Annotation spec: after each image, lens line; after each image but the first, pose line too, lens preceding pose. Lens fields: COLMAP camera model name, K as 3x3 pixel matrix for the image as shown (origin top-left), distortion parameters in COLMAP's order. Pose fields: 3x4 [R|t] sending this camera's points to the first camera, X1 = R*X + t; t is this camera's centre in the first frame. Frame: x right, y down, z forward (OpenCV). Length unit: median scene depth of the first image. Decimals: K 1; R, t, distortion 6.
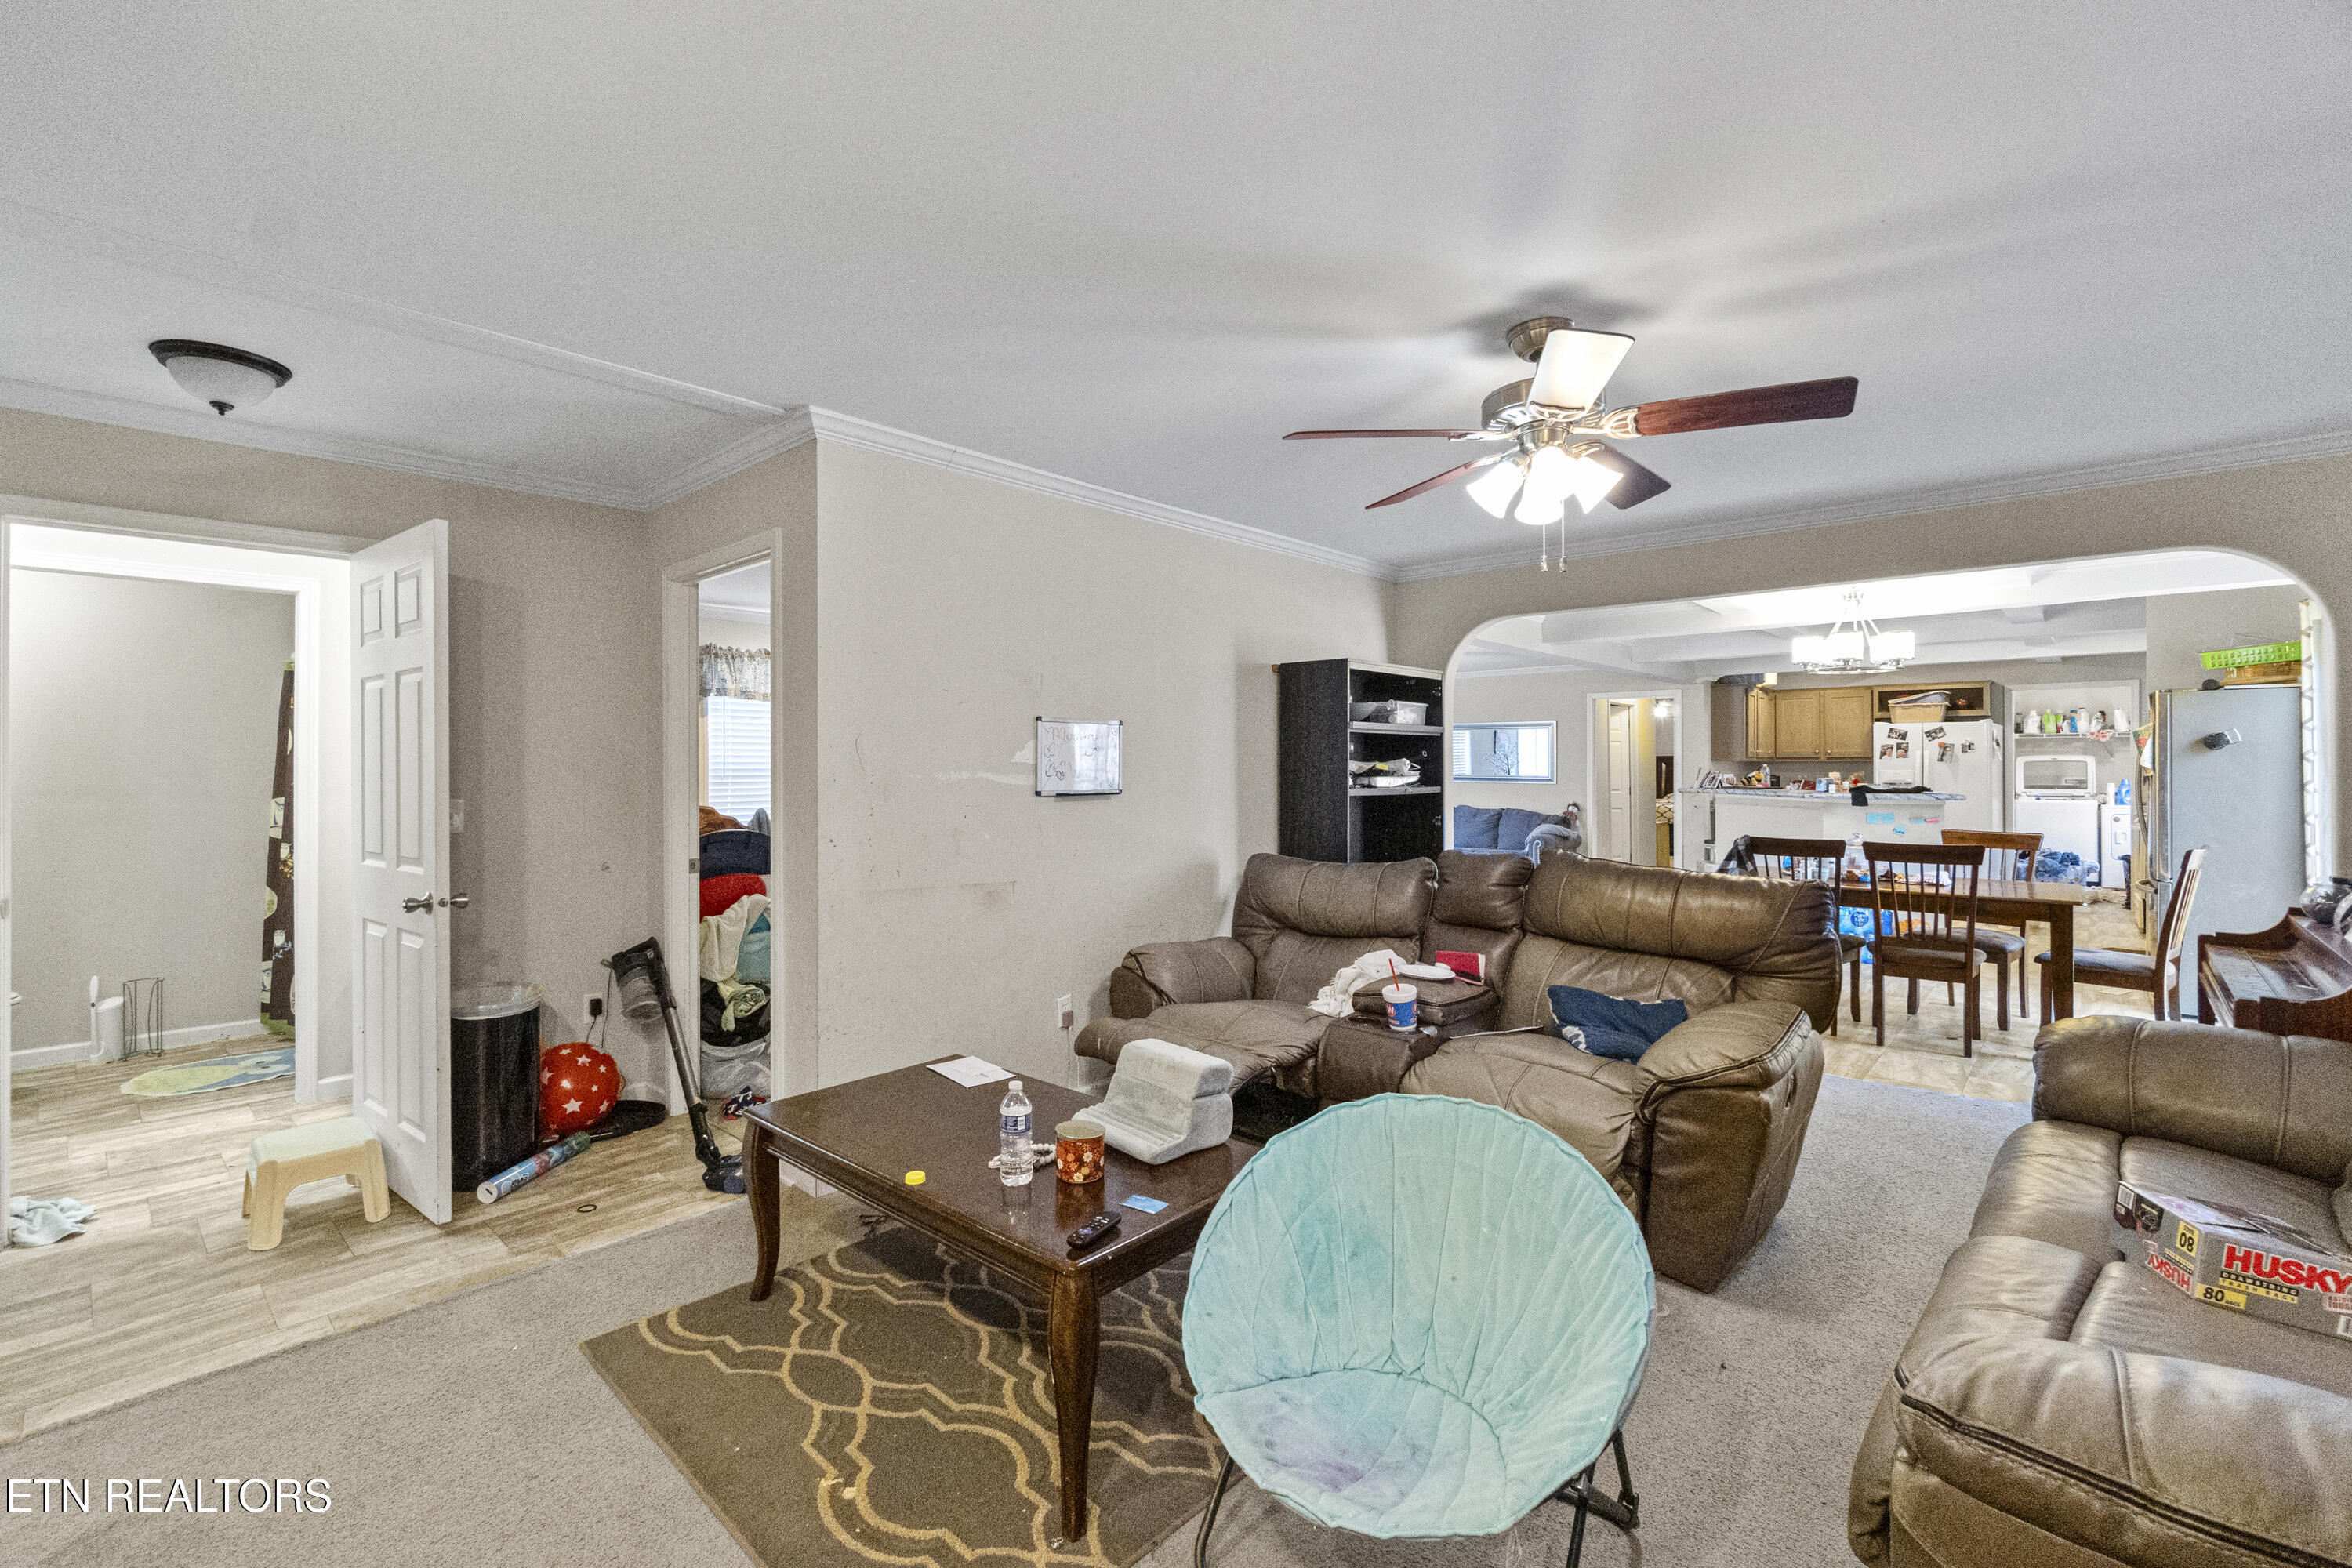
lens RADIAL K [[1001.2, 0, 1167.7], [0, 1001.2, 767.5], [0, 0, 1]] dist [-0.000066, -0.000026]
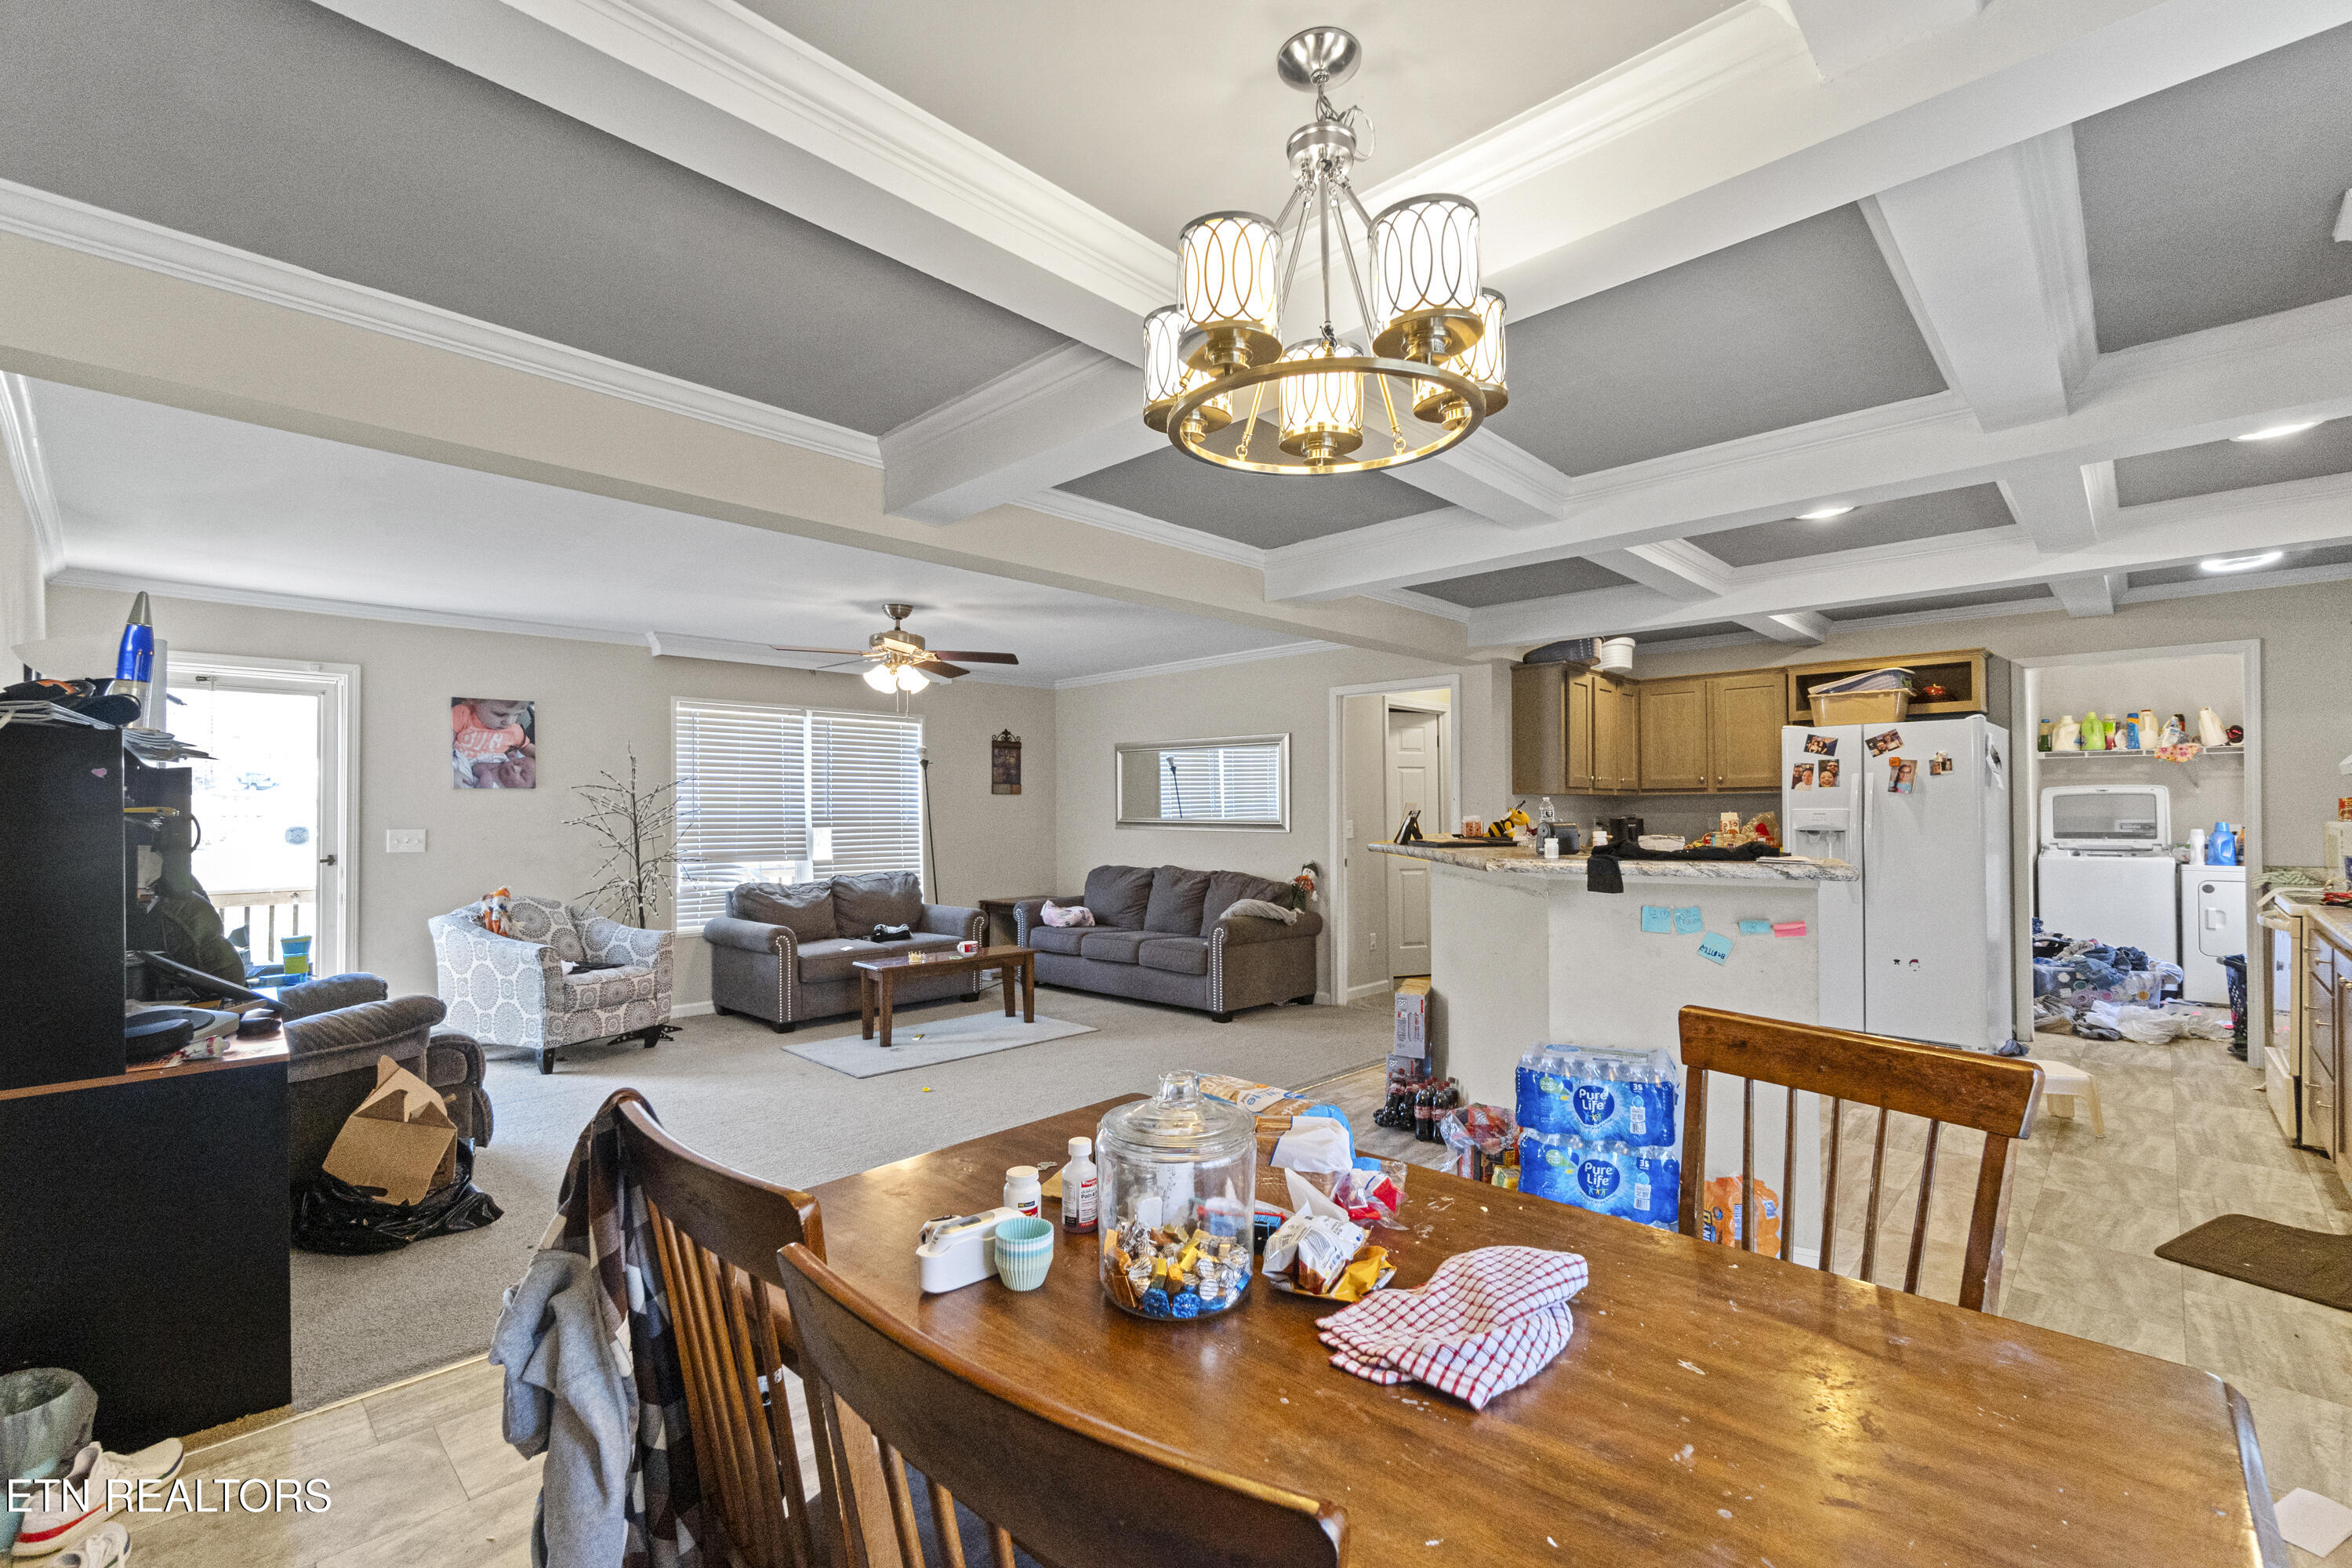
lens RADIAL K [[1012.3, 0, 1153.2], [0, 1012.3, 805.1], [0, 0, 1]] dist [-0.000534, -0.000073]
pose [[0.999558, -0.002481, -0.029631, 0.349253], [0.002293, 0.999977, -0.006373, 0.003776], [0.029646, 0.006302, 0.999541, 0.392837]]
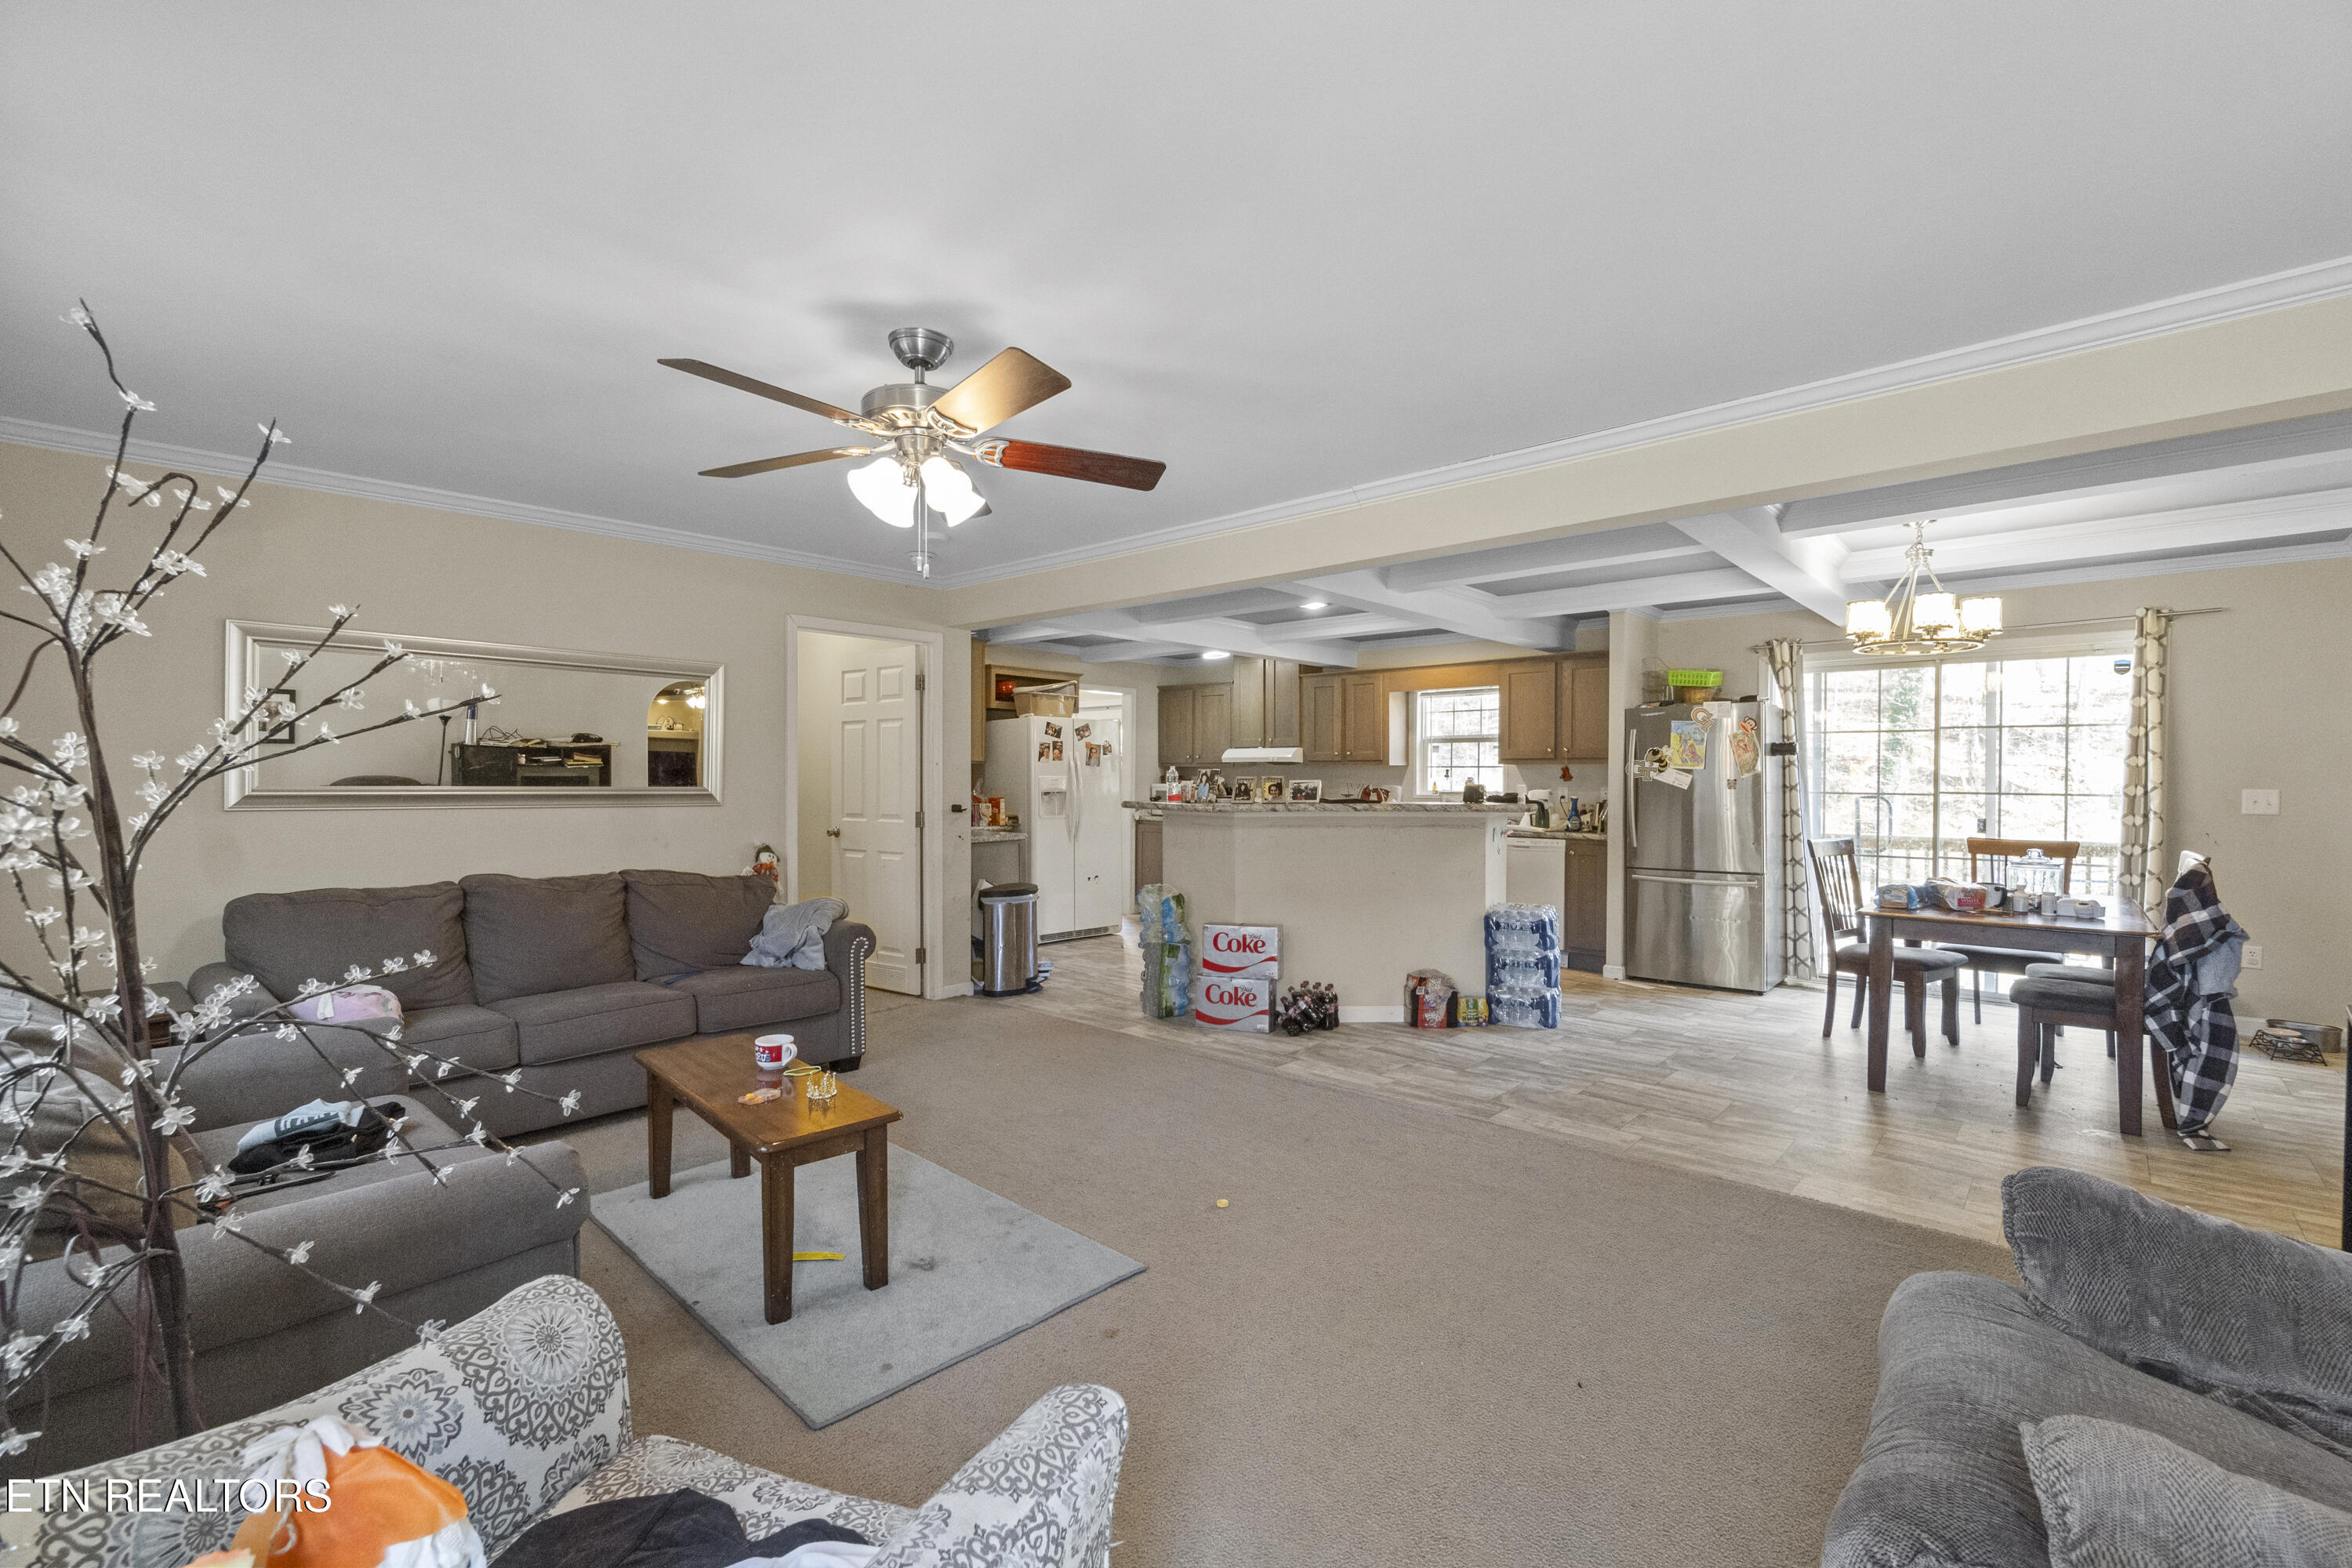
lens RADIAL K [[984.5, 0, 1176.0], [0, 984.5, 784.0], [0, 0, 1]] dist [-0.000070, 0.000034]
pose [[0.004944, -0.006220, 0.999968, -0.054768], [-0.002346, 0.999978, 0.006232, 0.004357], [-0.999985, -0.002377, 0.004929, 0.862781]]
